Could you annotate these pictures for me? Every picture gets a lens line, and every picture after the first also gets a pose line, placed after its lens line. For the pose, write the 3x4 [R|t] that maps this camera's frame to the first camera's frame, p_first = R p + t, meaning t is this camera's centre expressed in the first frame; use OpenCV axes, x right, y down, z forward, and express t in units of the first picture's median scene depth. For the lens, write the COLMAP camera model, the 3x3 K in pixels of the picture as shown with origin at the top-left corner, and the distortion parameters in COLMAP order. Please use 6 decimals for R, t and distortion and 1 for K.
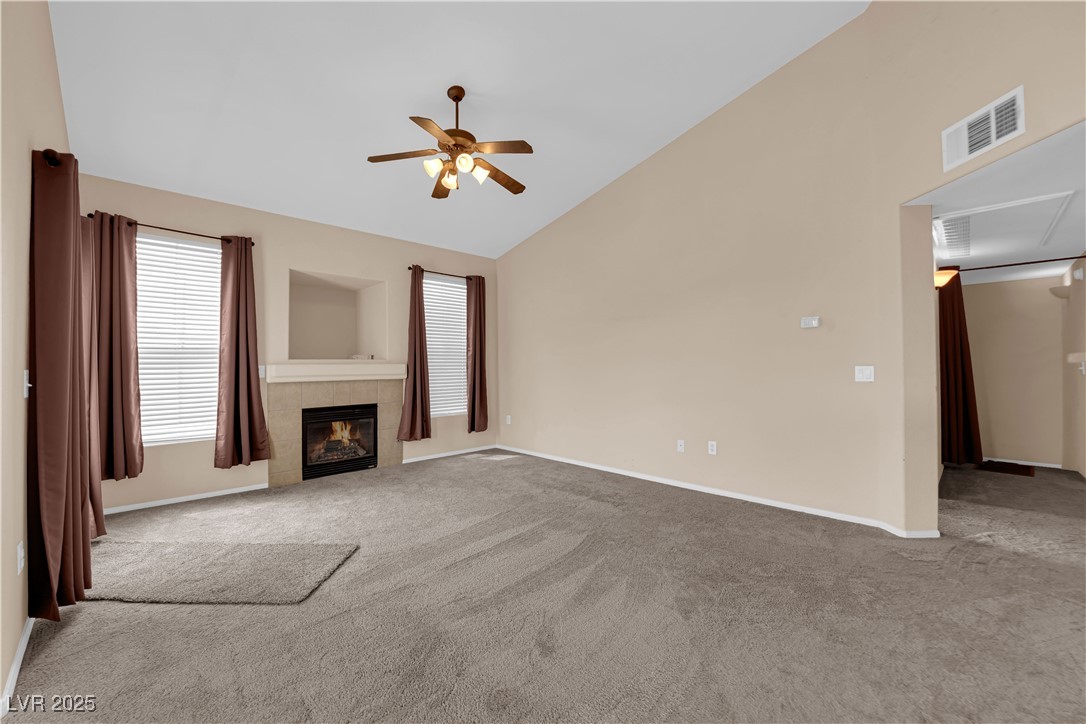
lens RADIAL K [[435.3, 0, 548.2], [0, 435.3, 358.0], [0, 0, 1]] dist [-0.014710, -0.000267]
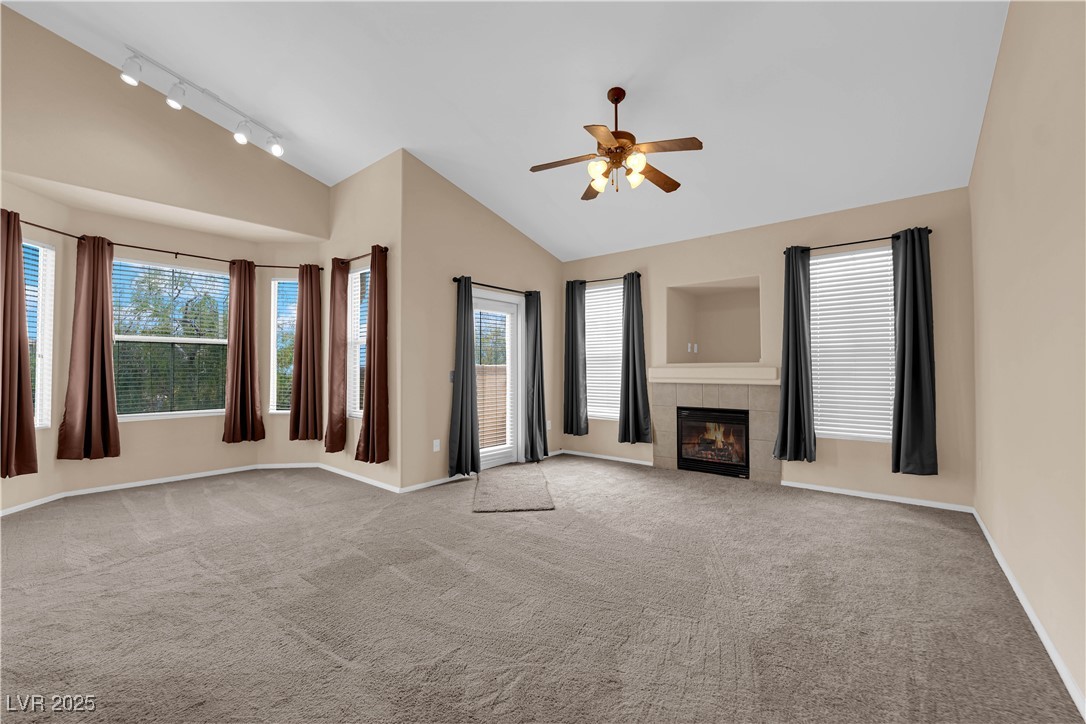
lens RADIAL K [[435.3, 0, 548.2], [0, 435.3, 358.0], [0, 0, 1]] dist [-0.014710, -0.000267]
pose [[0.111112, -0.020229, -0.993602, 0.583223], [0.013328, 0.999733, -0.018863, 0.006516], [0.993719, -0.011146, 0.111352, 0.576404]]
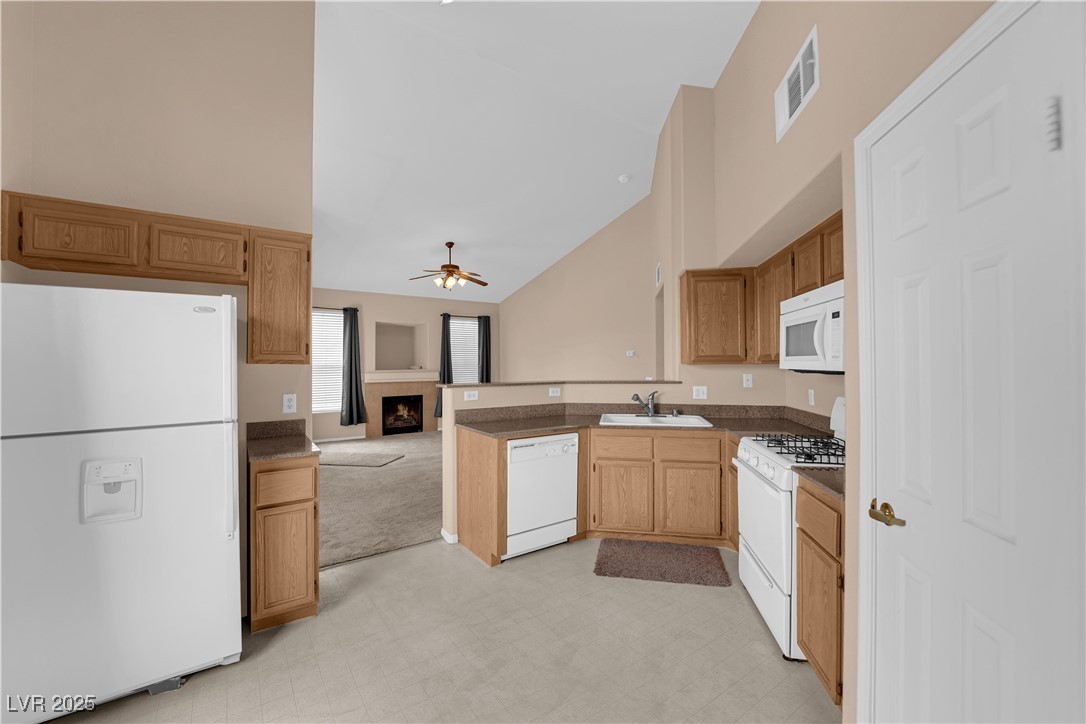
lens RADIAL K [[435.2, 0, 544.3], [0, 435.2, 359.0], [0, 0, 1]] dist [-0.015301, -0.000221]
pose [[0.985989, -0.001207, -0.166809, 0.455582], [0.002048, 0.999986, 0.004868, -0.056626], [0.166800, -0.005141, 0.985977, -0.765261]]
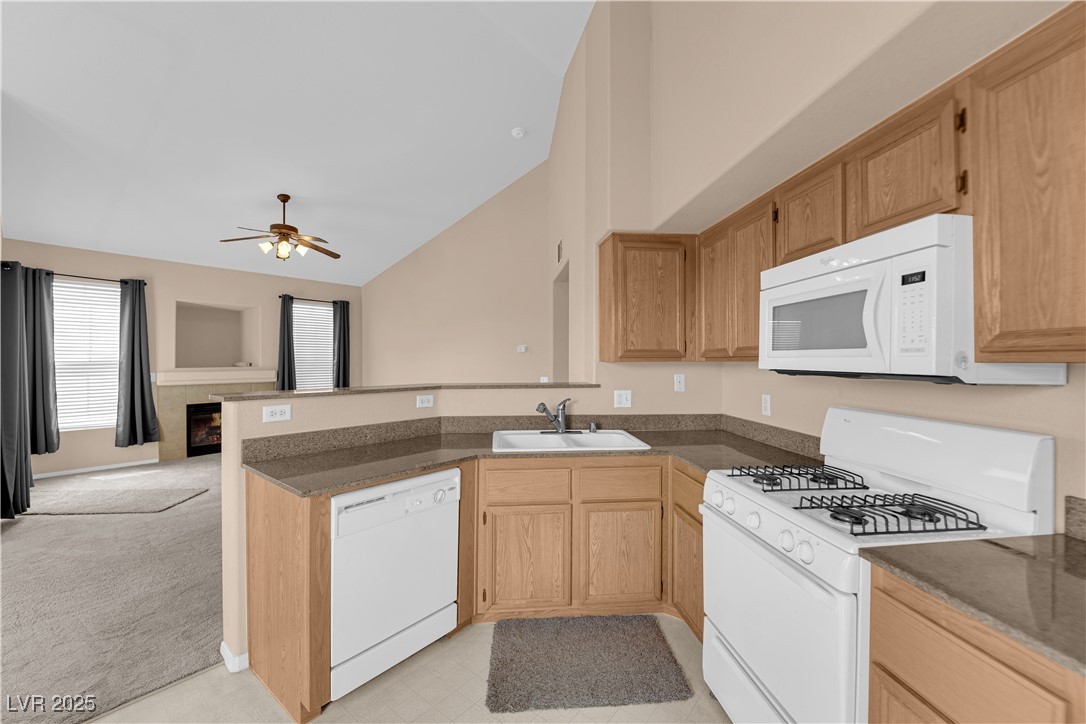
lens RADIAL K [[435.2, 0, 544.3], [0, 435.2, 359.0], [0, 0, 1]] dist [-0.015301, -0.000221]
pose [[0.994376, 0.005992, 0.105740, 0.427494], [-0.007218, 0.999911, 0.011216, -0.051608], [-0.105663, -0.011916, 0.994331, -0.485343]]
